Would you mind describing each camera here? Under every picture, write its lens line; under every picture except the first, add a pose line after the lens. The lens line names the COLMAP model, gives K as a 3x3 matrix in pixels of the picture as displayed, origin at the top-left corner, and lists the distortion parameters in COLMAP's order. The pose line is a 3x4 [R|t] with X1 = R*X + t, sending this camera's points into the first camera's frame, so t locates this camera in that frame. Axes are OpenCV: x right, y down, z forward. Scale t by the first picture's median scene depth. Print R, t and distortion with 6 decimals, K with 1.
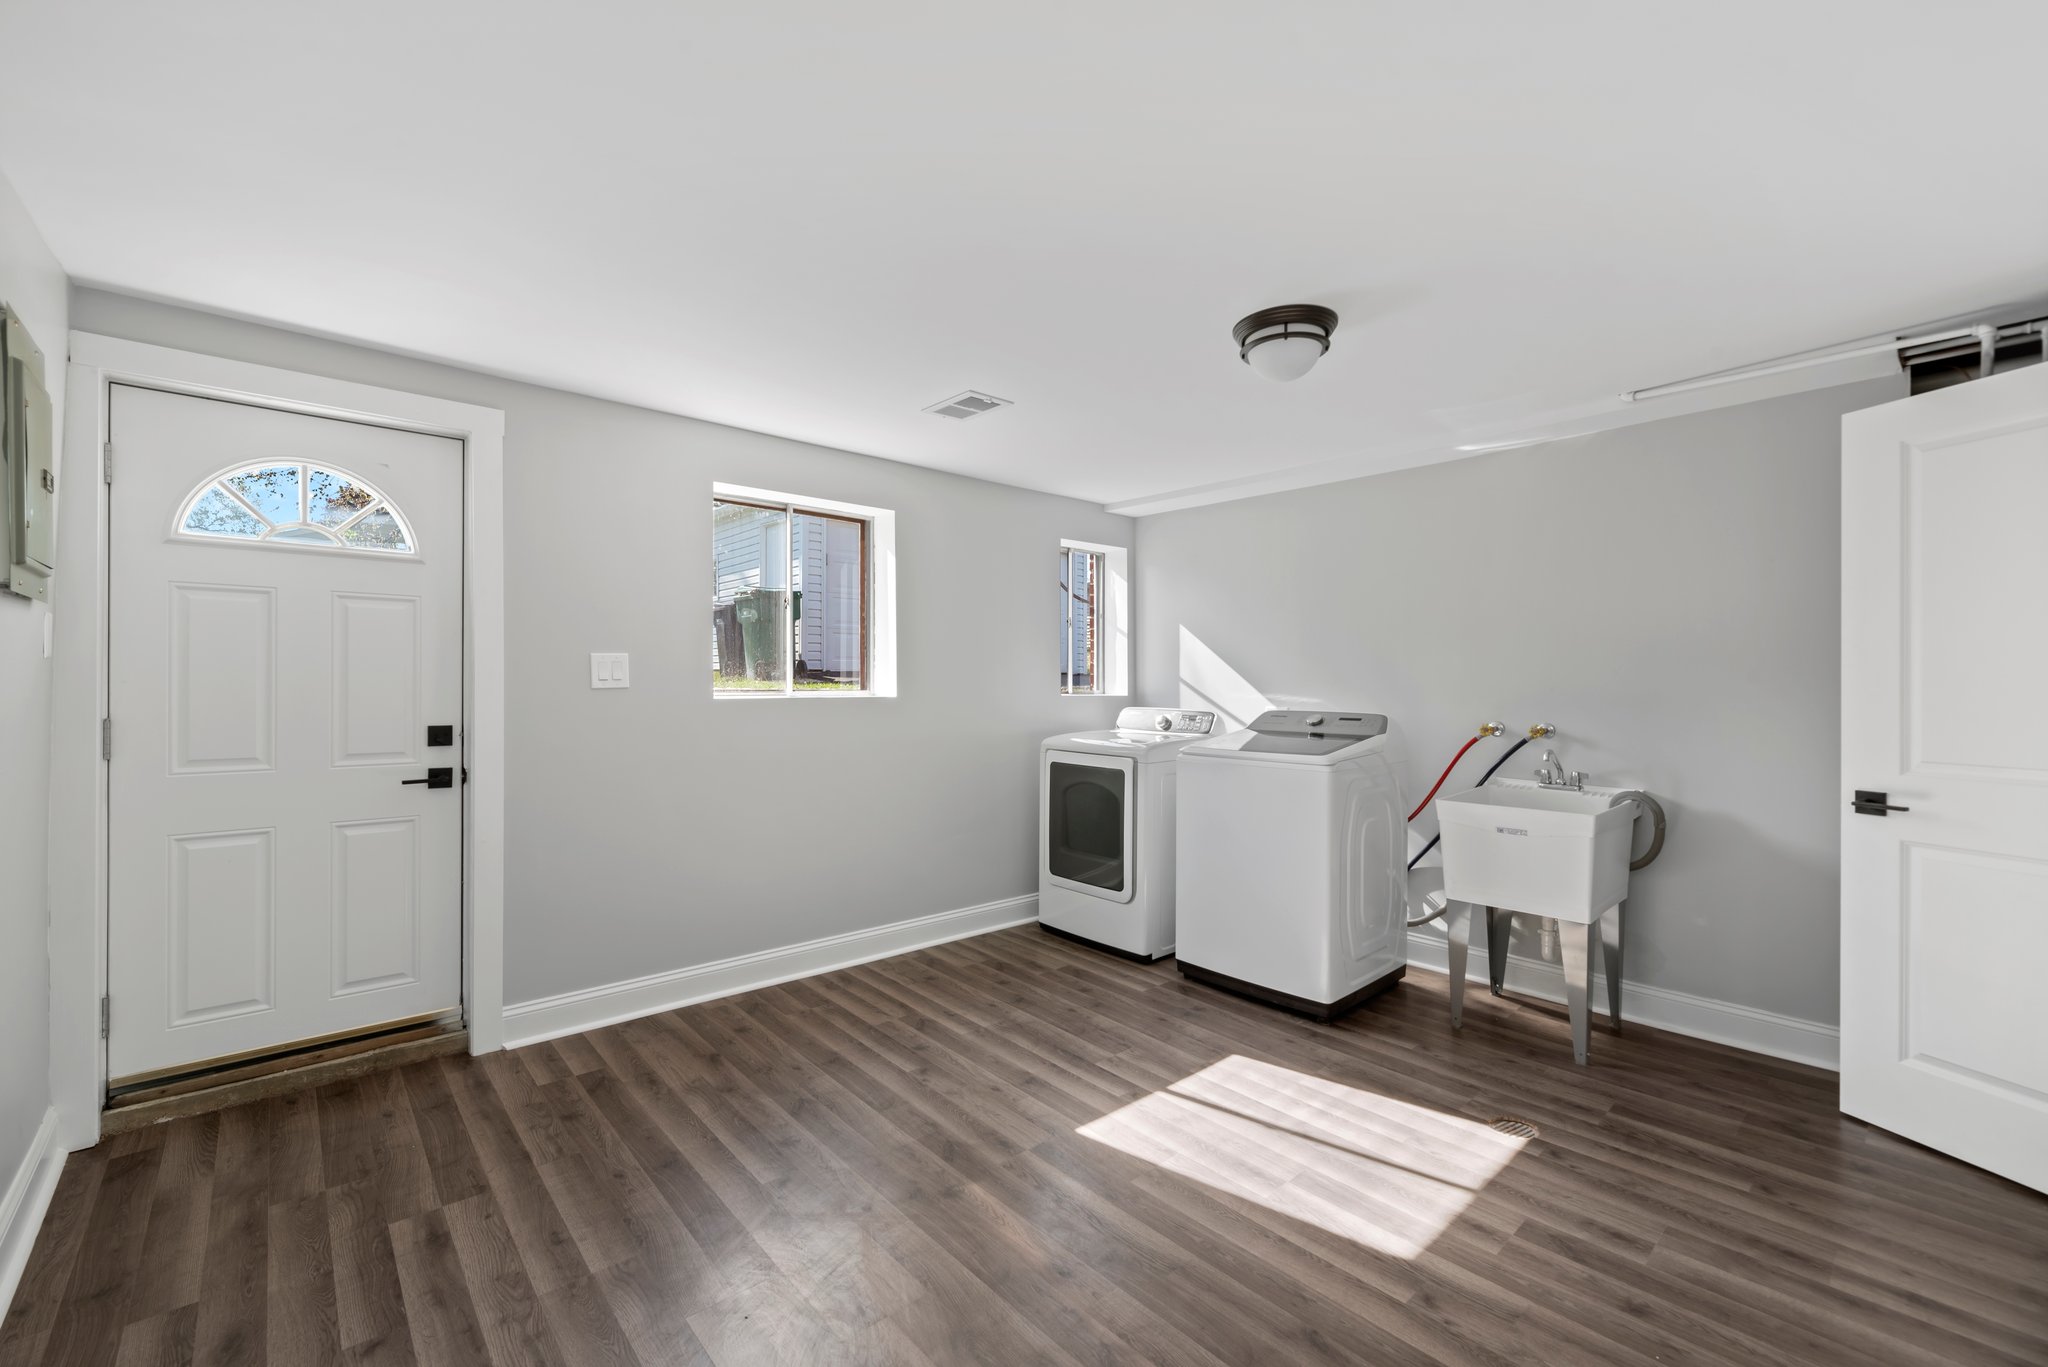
lens RADIAL K [[833.3, 0, 1017.8], [0, 833.3, 685.6], [0, 0, 1]] dist [-0.002322, -0.000272]
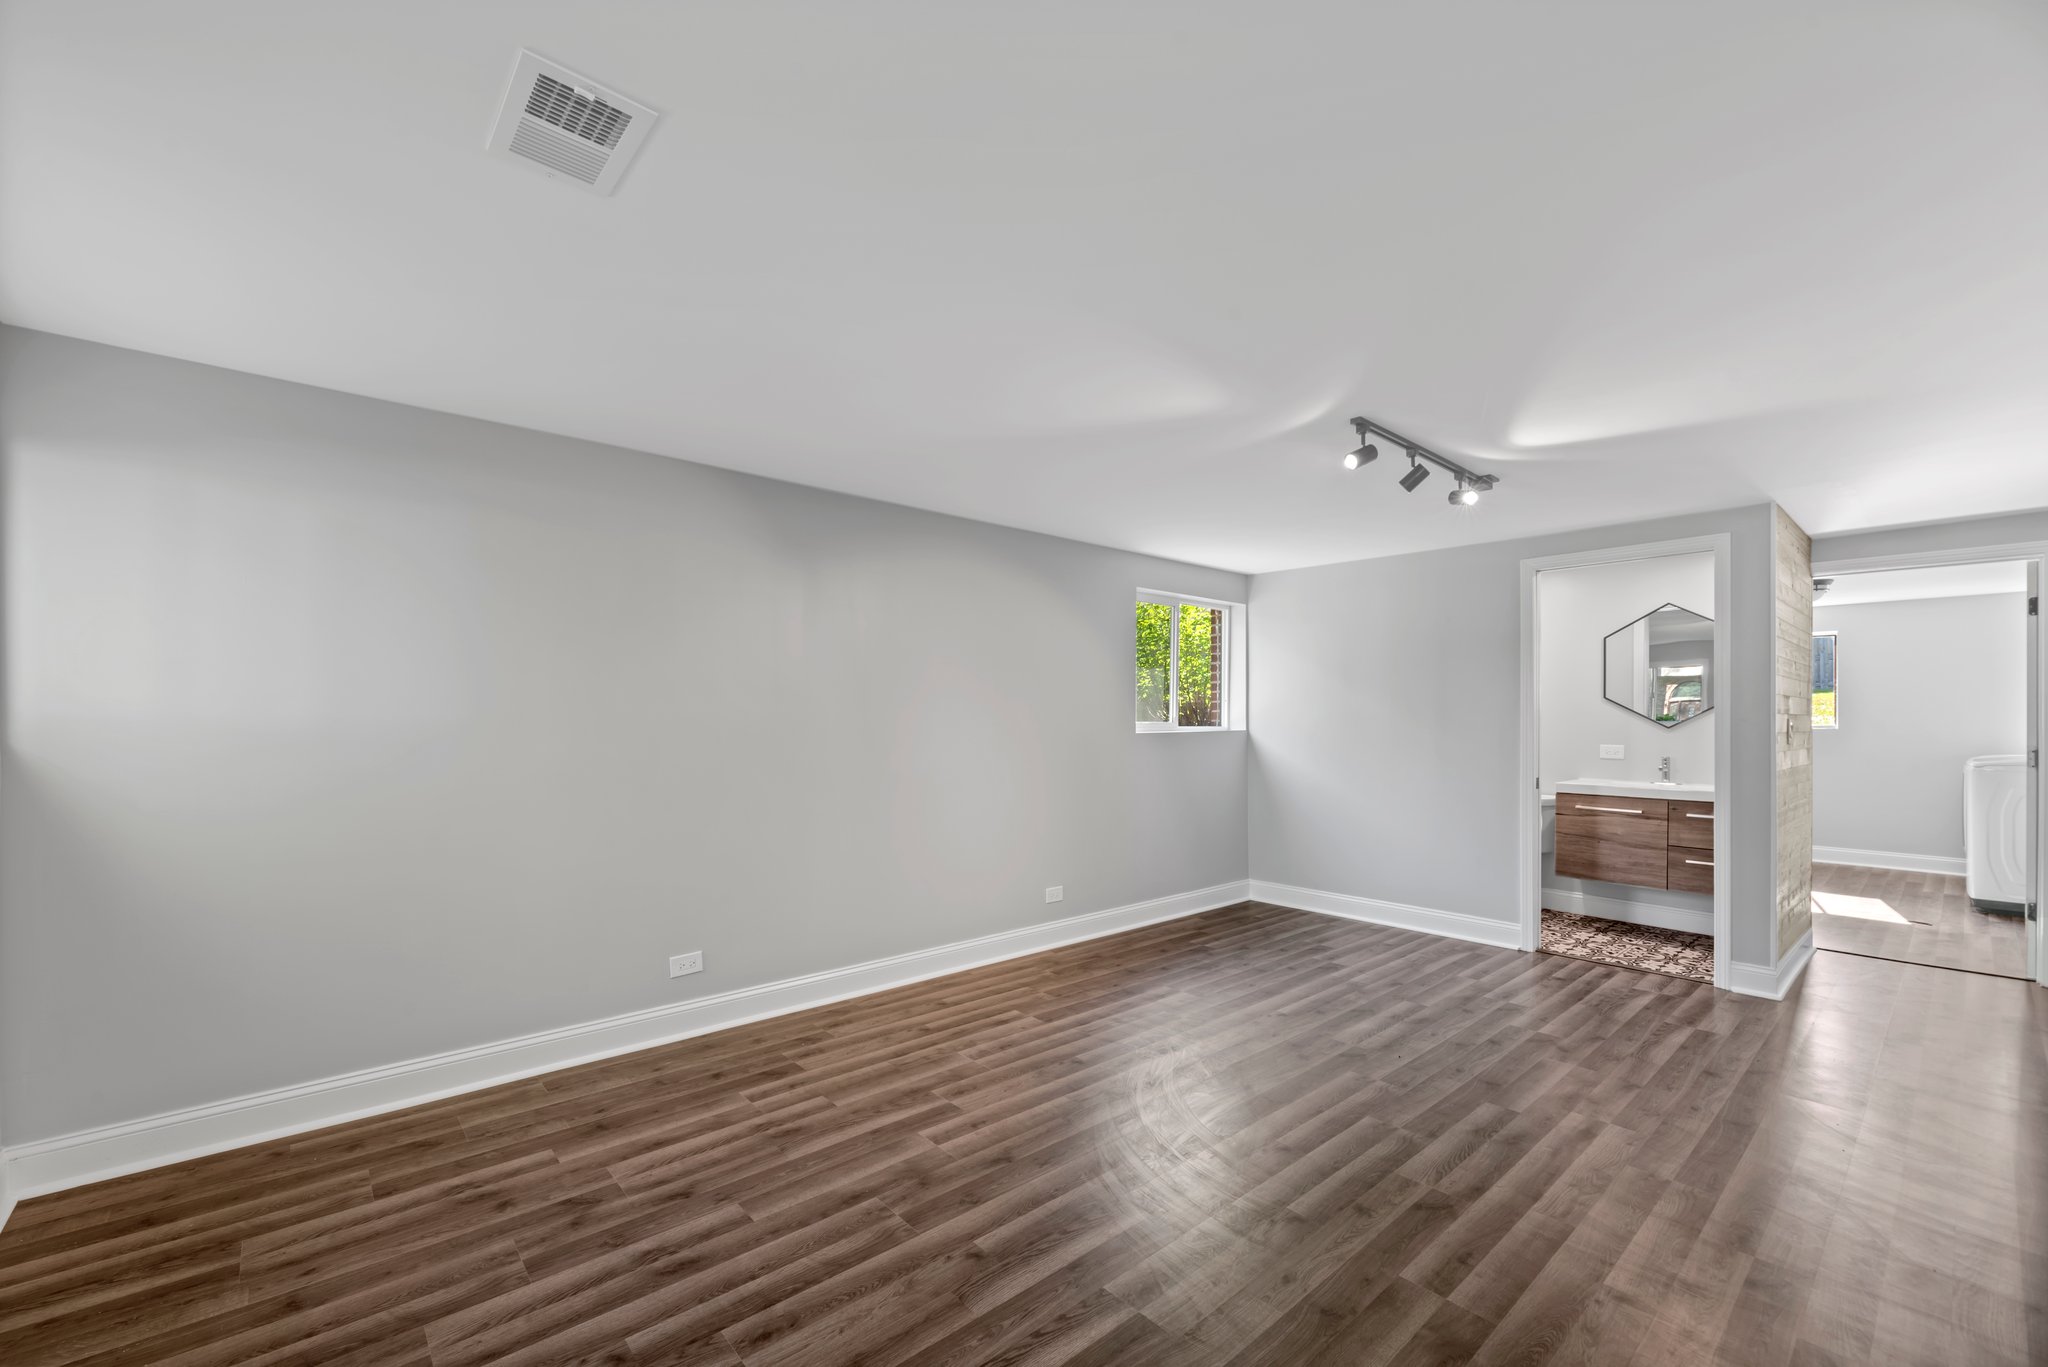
lens RADIAL K [[833.3, 0, 1004.9], [0, 833.3, 713.7], [0, 0, 1]] dist [-0.002322, -0.000272]
pose [[-0.022476, -0.029876, -0.999301, 1.144715], [-0.007977, 0.999527, -0.029703, 0.033861], [0.999716, 0.007304, -0.022704, 1.020204]]
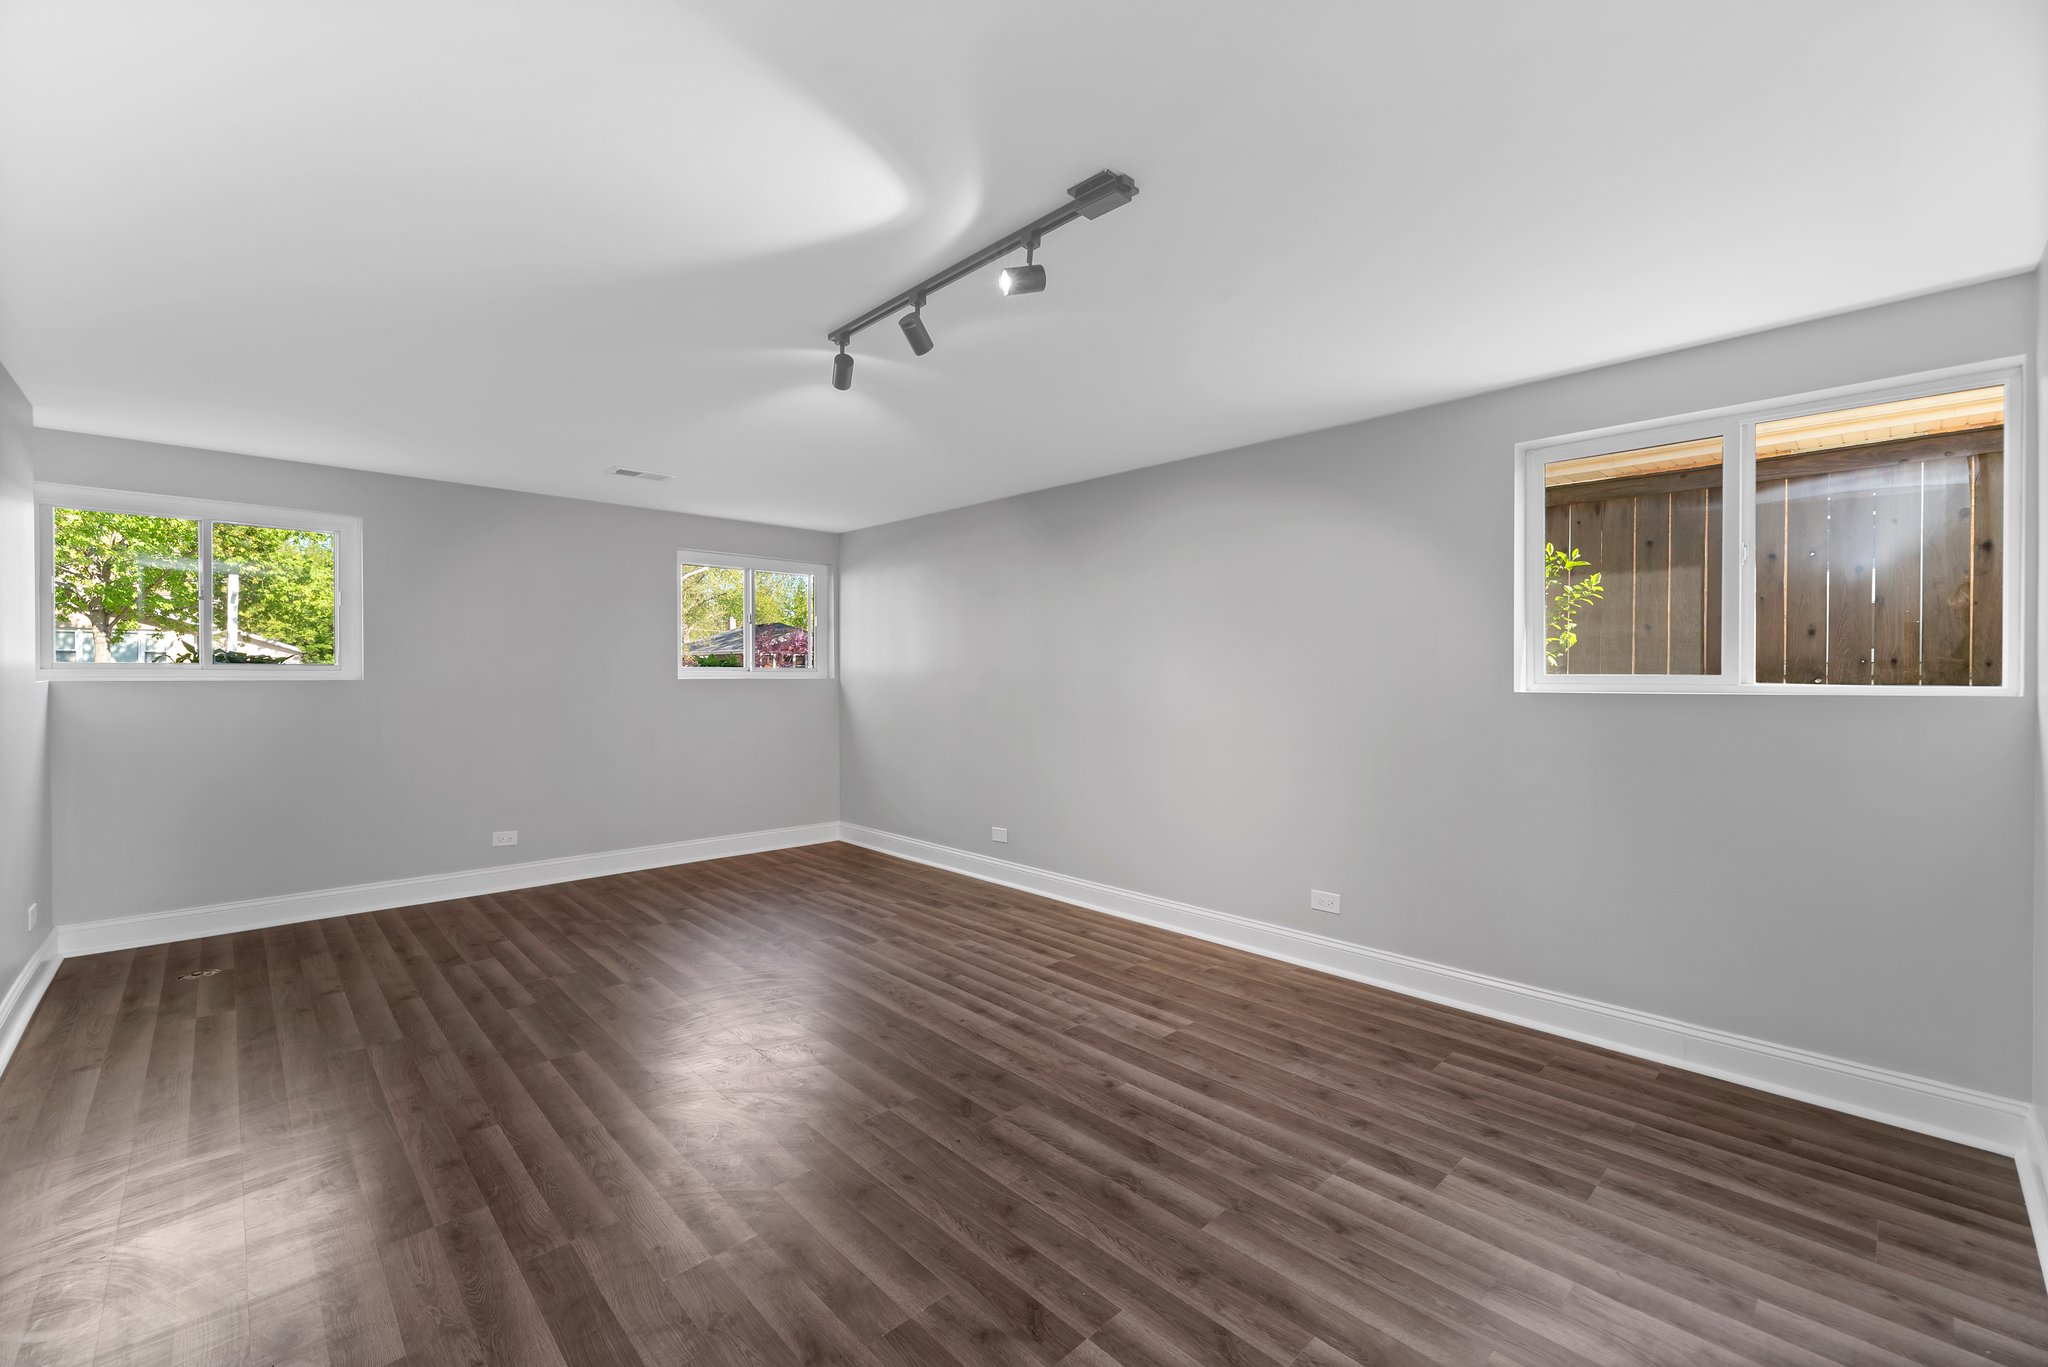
lens RADIAL K [[833.3, 0, 1026.3], [0, 833.3, 678.4], [0, 0, 1]] dist [-0.002322, -0.000272]
pose [[-0.999023, -0.022894, -0.037800, -0.560826], [-0.023299, 0.999675, 0.010311, -0.009768], [0.037552, 0.011182, -0.999232, 2.923397]]
